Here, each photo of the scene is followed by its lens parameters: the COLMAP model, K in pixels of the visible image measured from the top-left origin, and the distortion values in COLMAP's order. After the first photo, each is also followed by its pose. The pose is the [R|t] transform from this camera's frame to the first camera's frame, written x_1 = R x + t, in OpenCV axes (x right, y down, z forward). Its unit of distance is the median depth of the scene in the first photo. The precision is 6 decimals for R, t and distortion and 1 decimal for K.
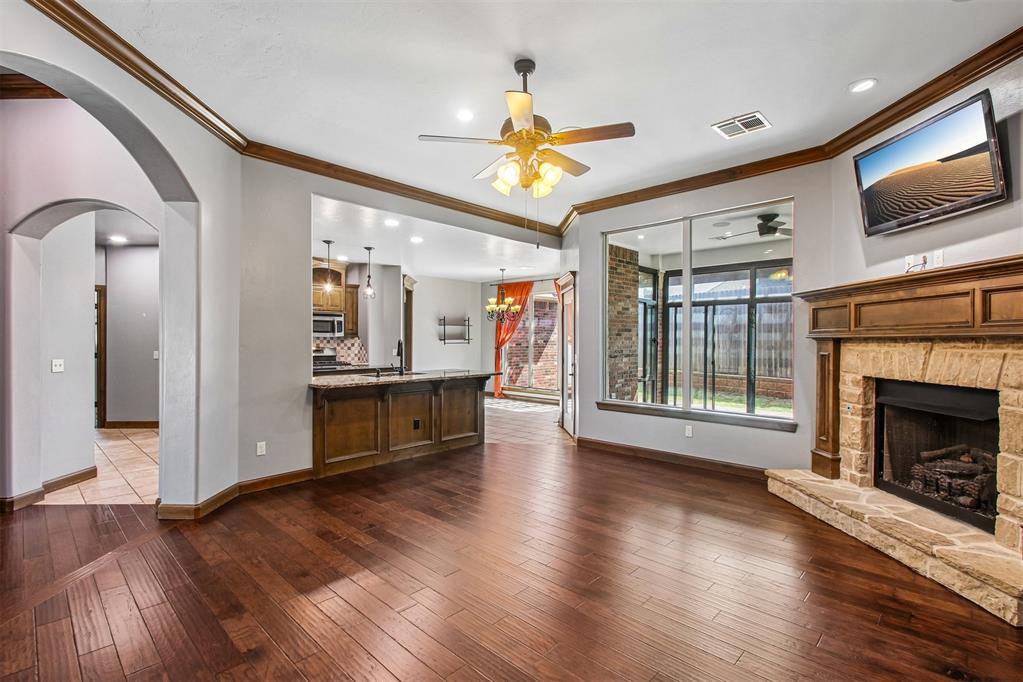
lens RADIAL K [[475.0, 0, 507.4], [0, 475.0, 336.5], [0, 0, 1]] dist [-0.000042, -0.004938]
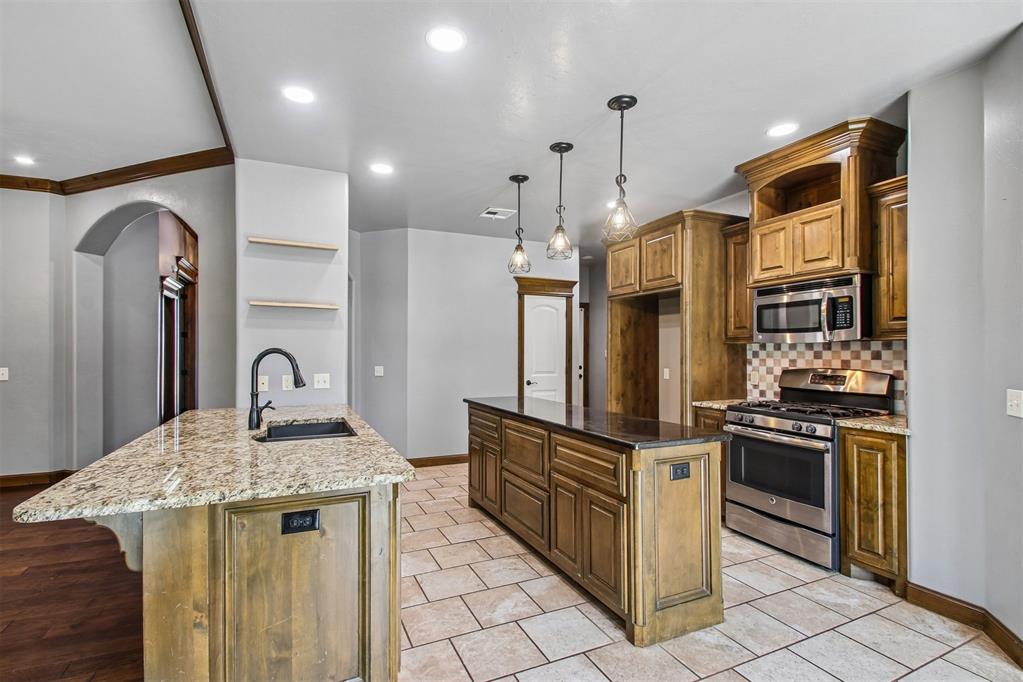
lens RADIAL K [[475.0, 0, 508.3], [0, 475.0, 349.3], [0, 0, 1]] dist [-0.000042, -0.004938]
pose [[-0.366713, -0.007325, -0.930305, 0.068373], [0.005772, 0.999932, -0.010149, 0.008316], [0.930316, -0.009091, -0.366645, 0.889892]]
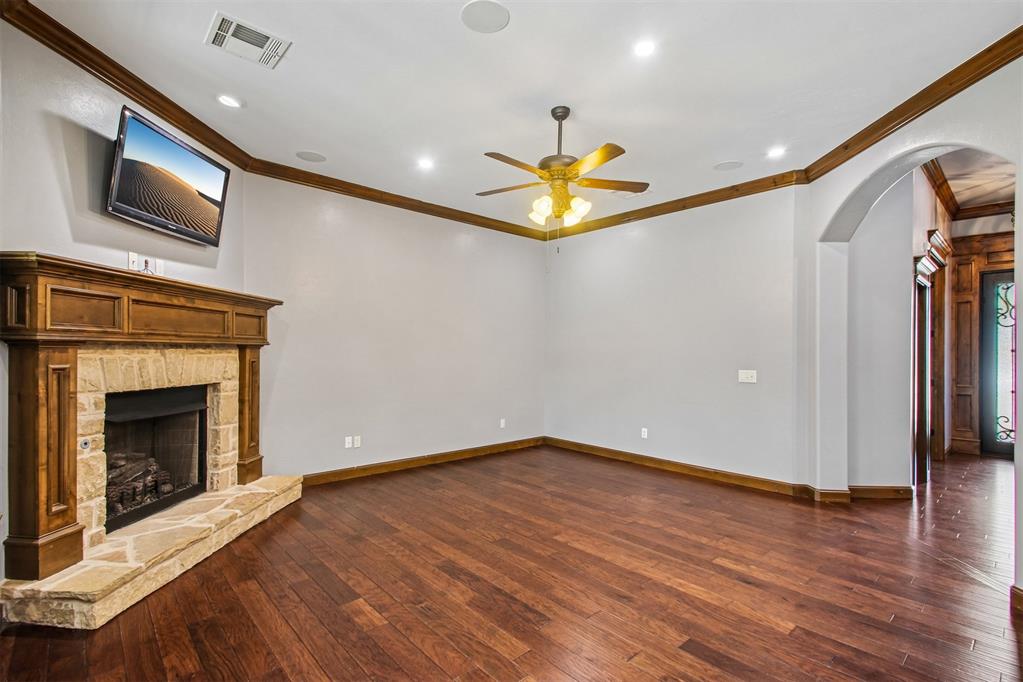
lens RADIAL K [[475.0, 0, 508.1], [0, 475.0, 353.7], [0, 0, 1]] dist [-0.000042, -0.004938]
pose [[-0.997350, -0.011254, 0.071882, 0.025794], [-0.011489, 0.999930, -0.002850, 0.006303], [-0.071845, -0.003668, -0.997409, 0.728951]]
